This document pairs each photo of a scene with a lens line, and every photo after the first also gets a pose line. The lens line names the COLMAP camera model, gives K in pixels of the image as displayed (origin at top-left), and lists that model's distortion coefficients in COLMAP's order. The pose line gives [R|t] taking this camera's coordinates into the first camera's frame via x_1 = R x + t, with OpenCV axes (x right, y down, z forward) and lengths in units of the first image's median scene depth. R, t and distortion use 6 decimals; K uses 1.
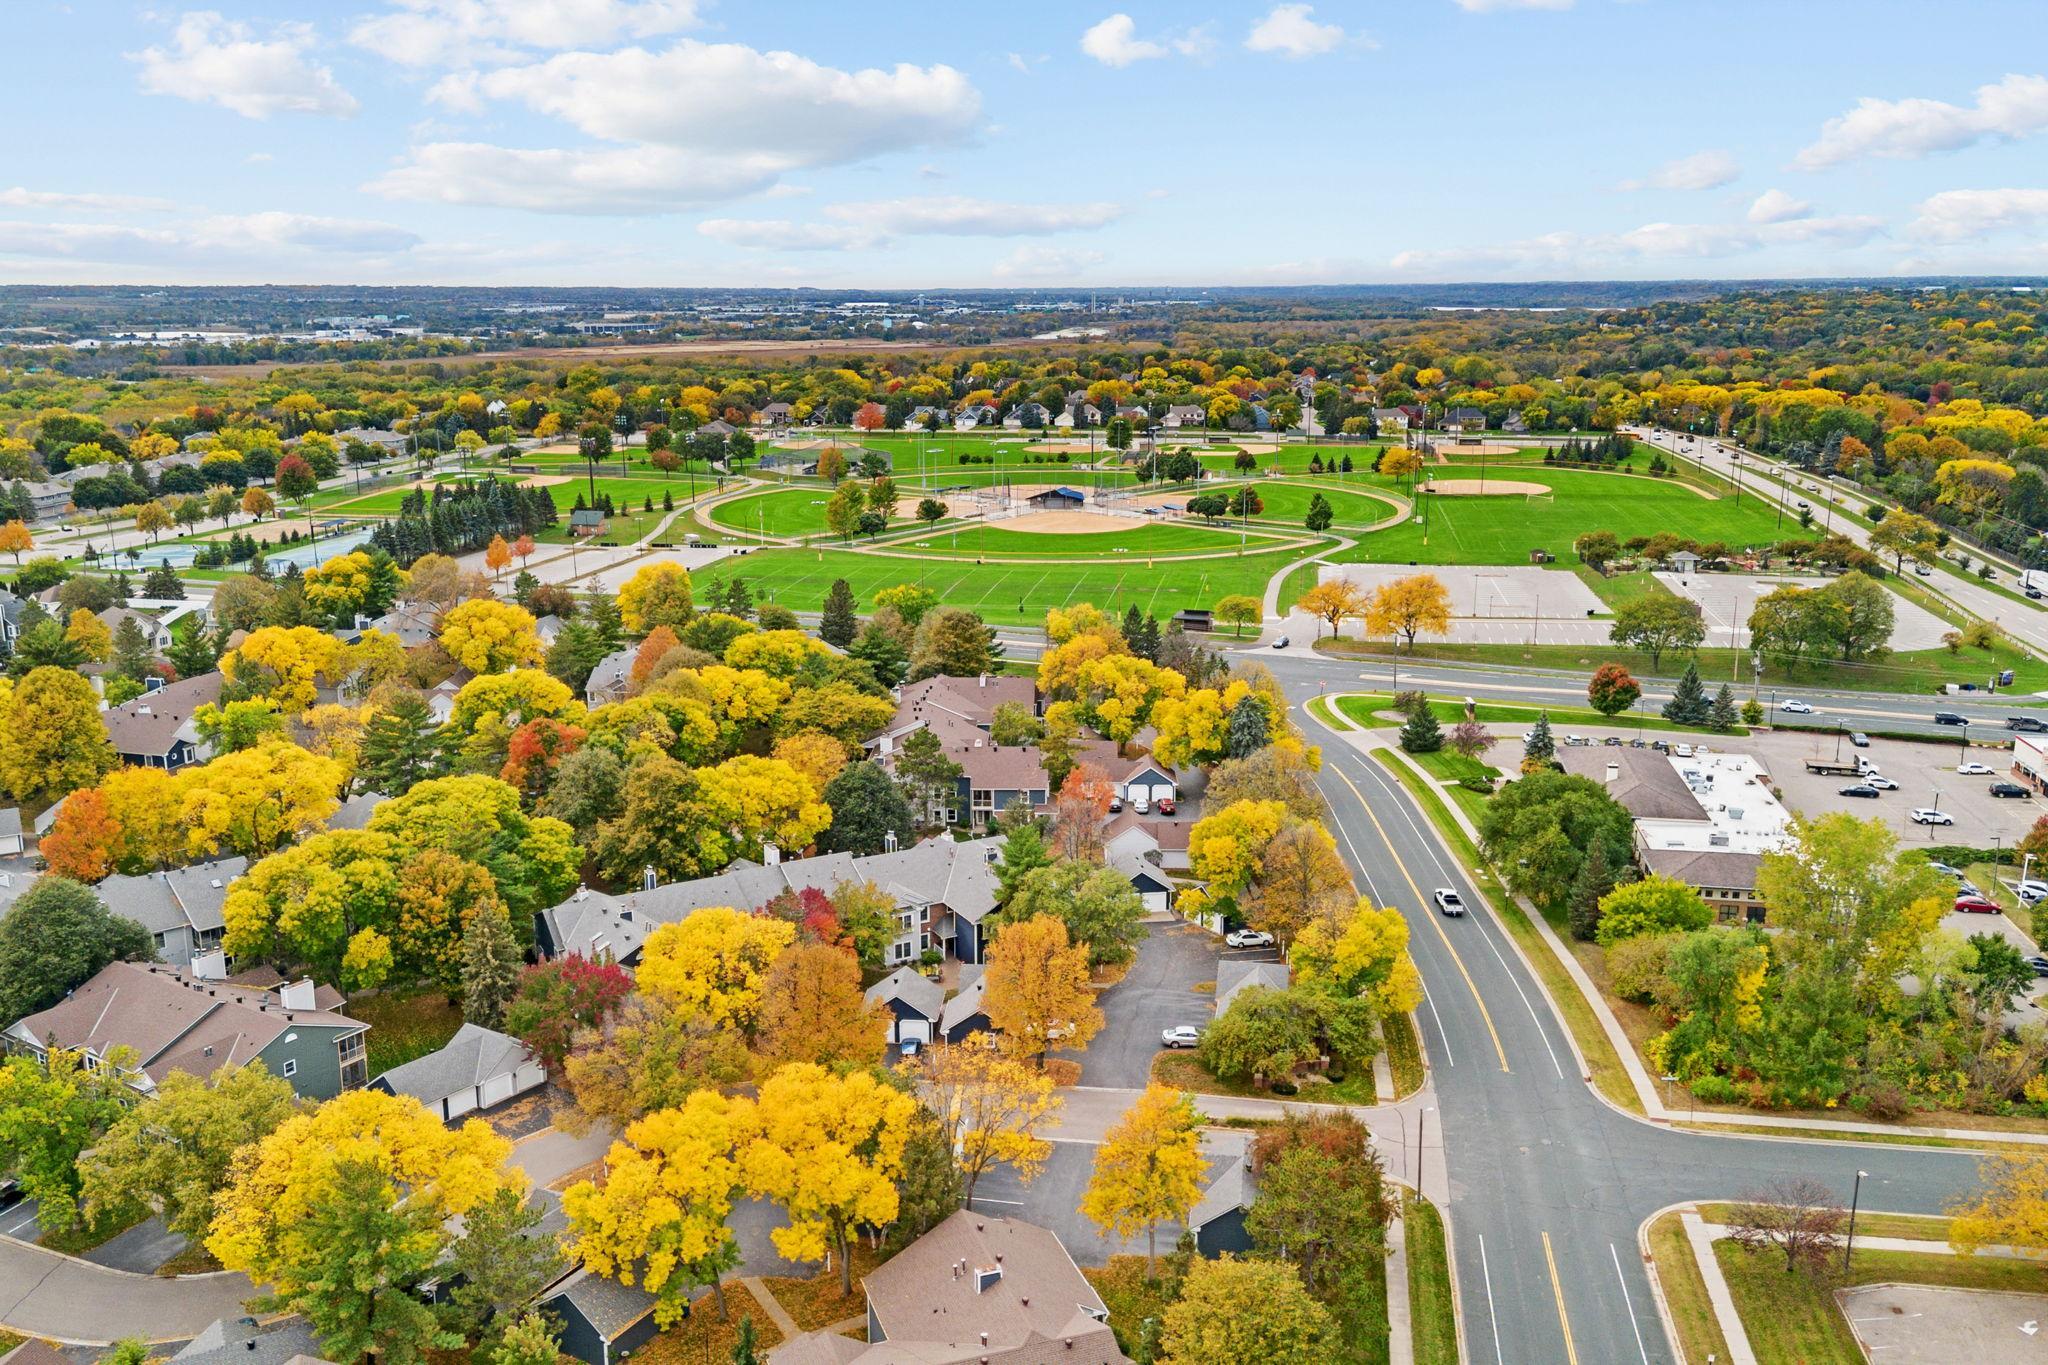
lens RADIAL K [[1711.4, 0, 1015.8], [0, 1711.4, 689.2], [0, 0, 1]] dist [0.102500, -0.117178]
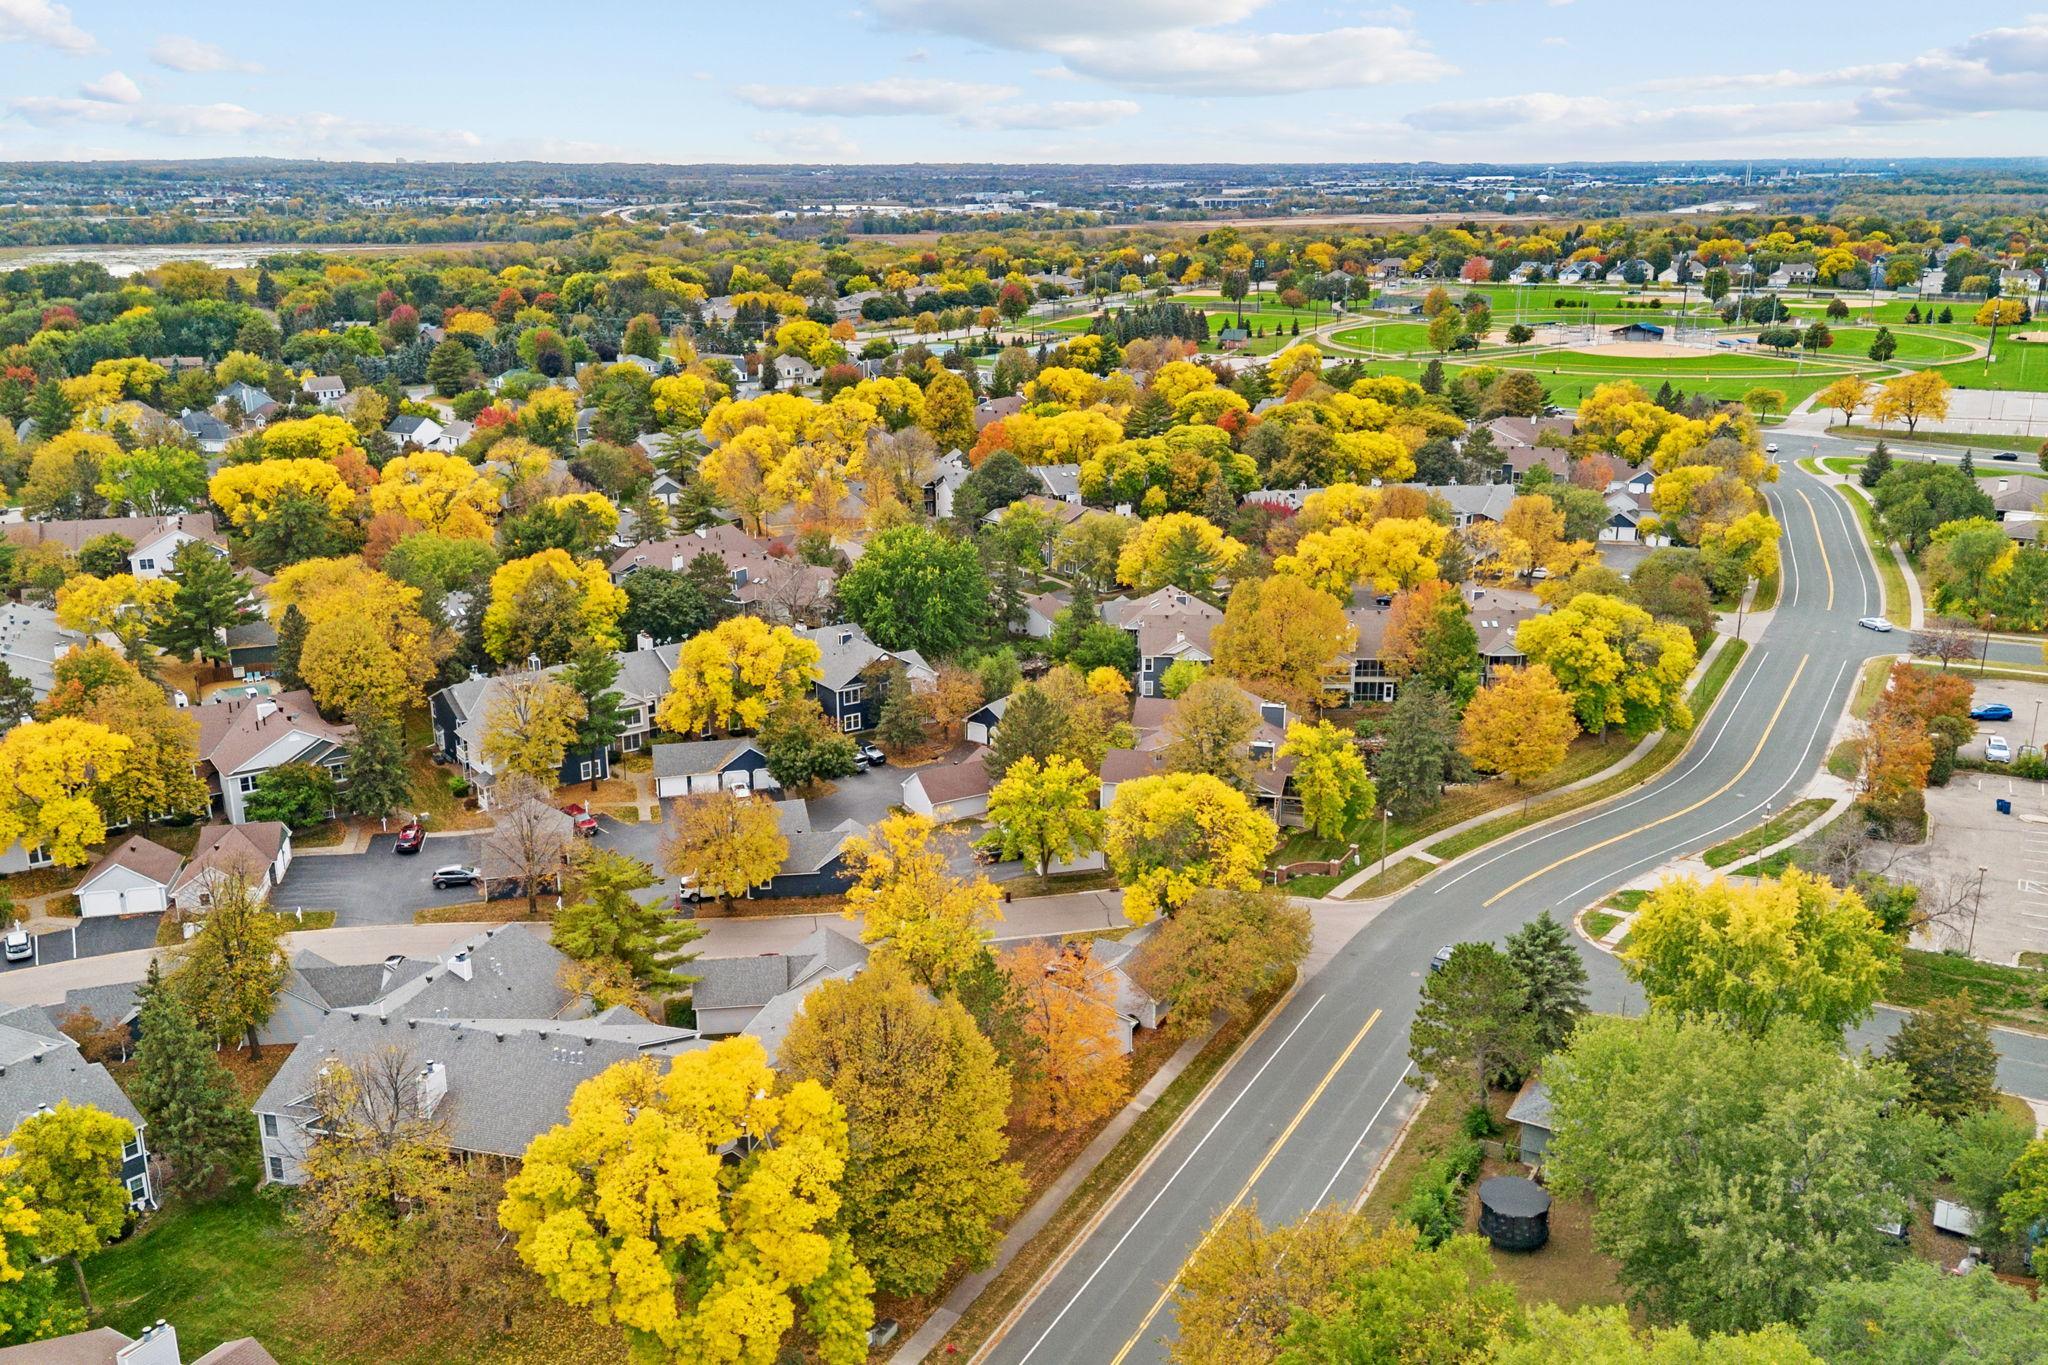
lens RADIAL K [[1711.4, 0, 1015.8], [0, 1711.4, 689.2], [0, 0, 1]] dist [0.102500, -0.117178]
pose [[0.942289, 0.100467, -0.319371, 0.018612], [-0.079020, 0.993702, 0.079452, 0.045213], [0.325342, -0.049630, 0.944293, -0.161311]]
